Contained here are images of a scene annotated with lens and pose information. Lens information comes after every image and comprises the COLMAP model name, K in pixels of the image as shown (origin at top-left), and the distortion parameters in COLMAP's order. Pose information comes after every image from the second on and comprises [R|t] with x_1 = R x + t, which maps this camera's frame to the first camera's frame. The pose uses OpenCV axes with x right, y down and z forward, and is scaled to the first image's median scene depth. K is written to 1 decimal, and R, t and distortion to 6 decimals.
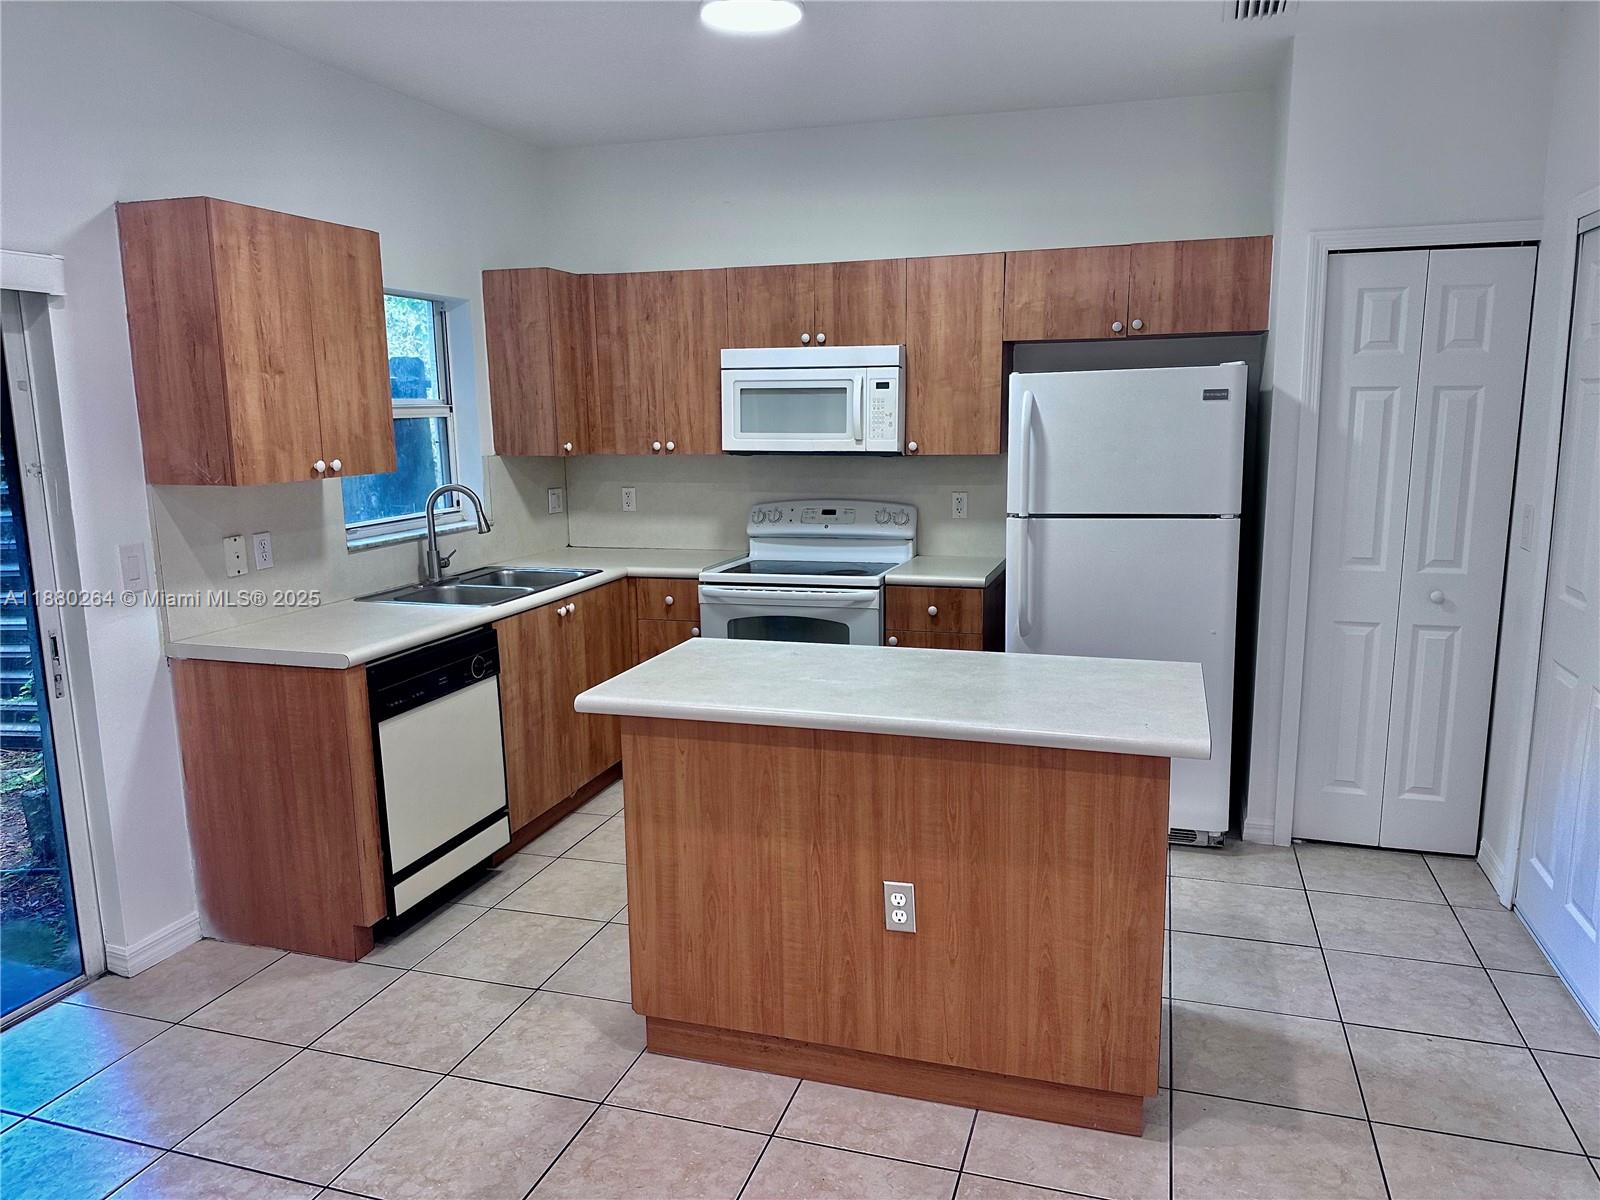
lens RADIAL K [[1136.1, 0, 800.5], [0, 1136.1, 600.1], [0, 0, 1]] dist [0.028836, -0.029434]
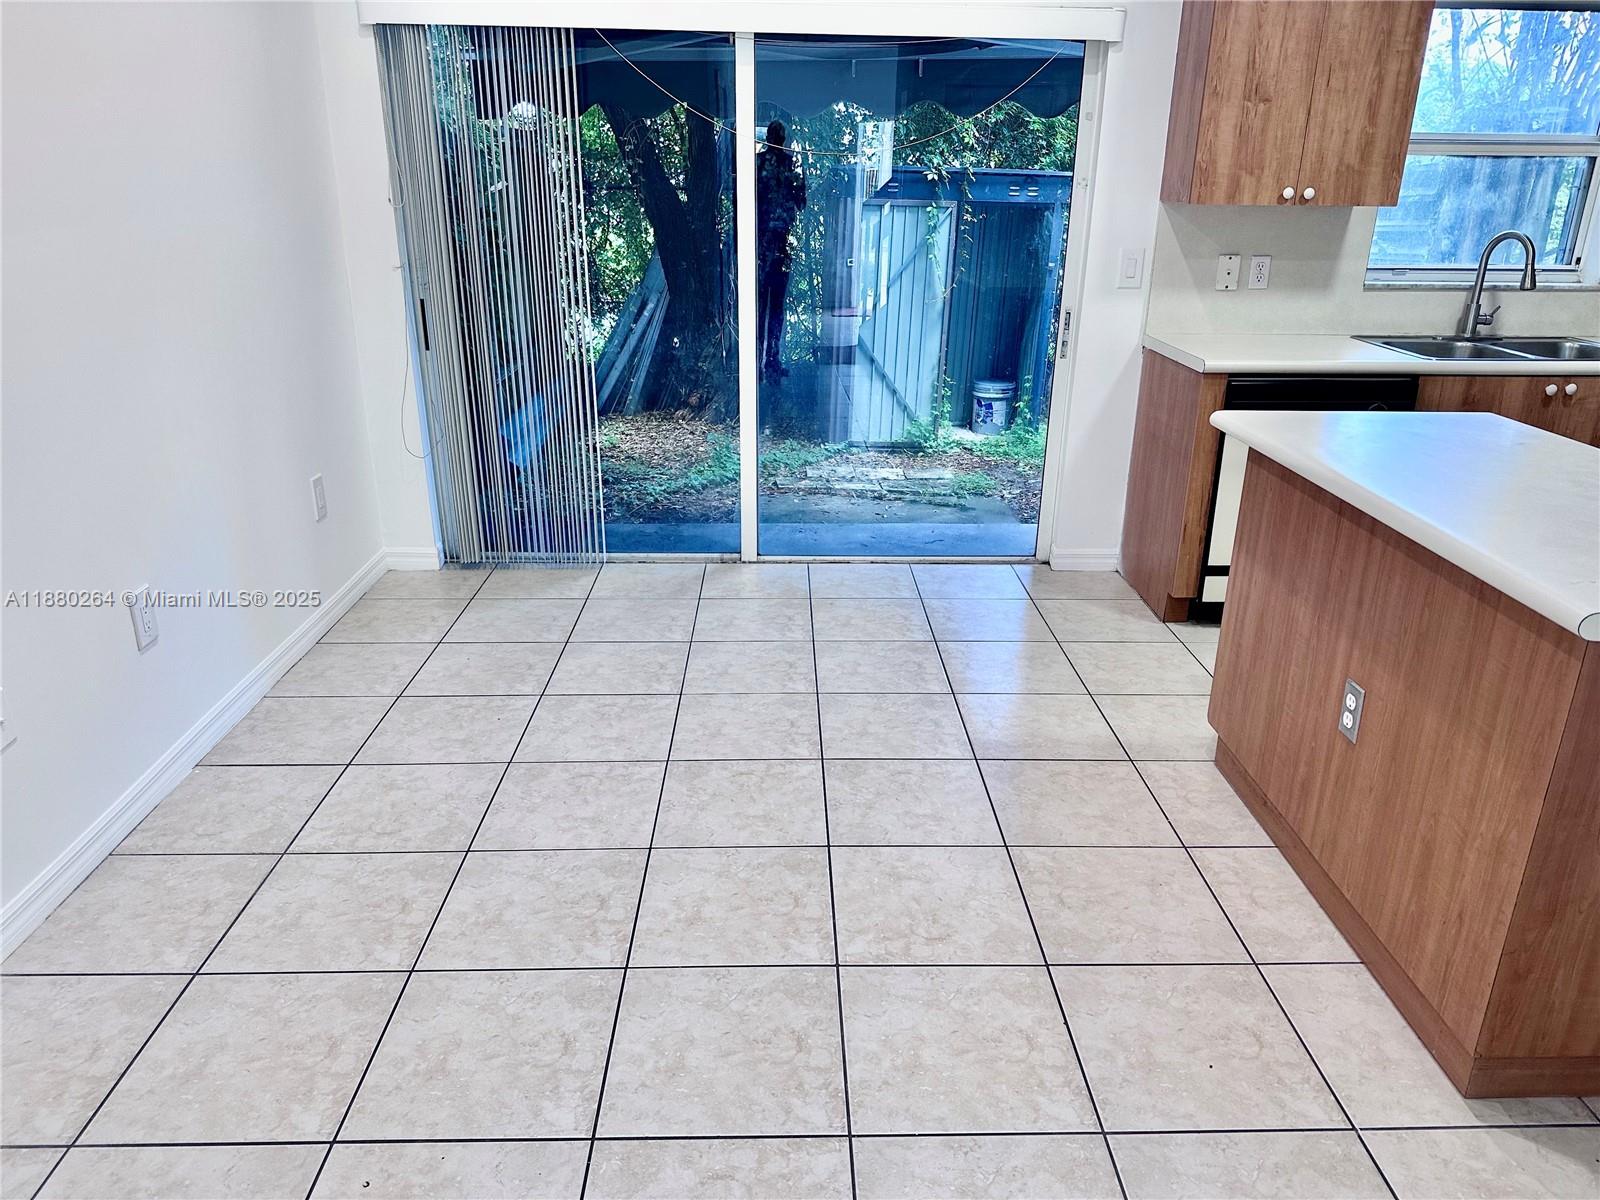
lens RADIAL K [[1136.1, 0, 797.1], [0, 1136.1, 601.8], [0, 0, 1]] dist [0.028836, -0.029434]
pose [[0.333617, 0.355091, -0.873275, 0.527245], [-0.179904, 0.933304, 0.310771, -0.008879], [0.925383, 0.053427, 0.375249, 0.189662]]
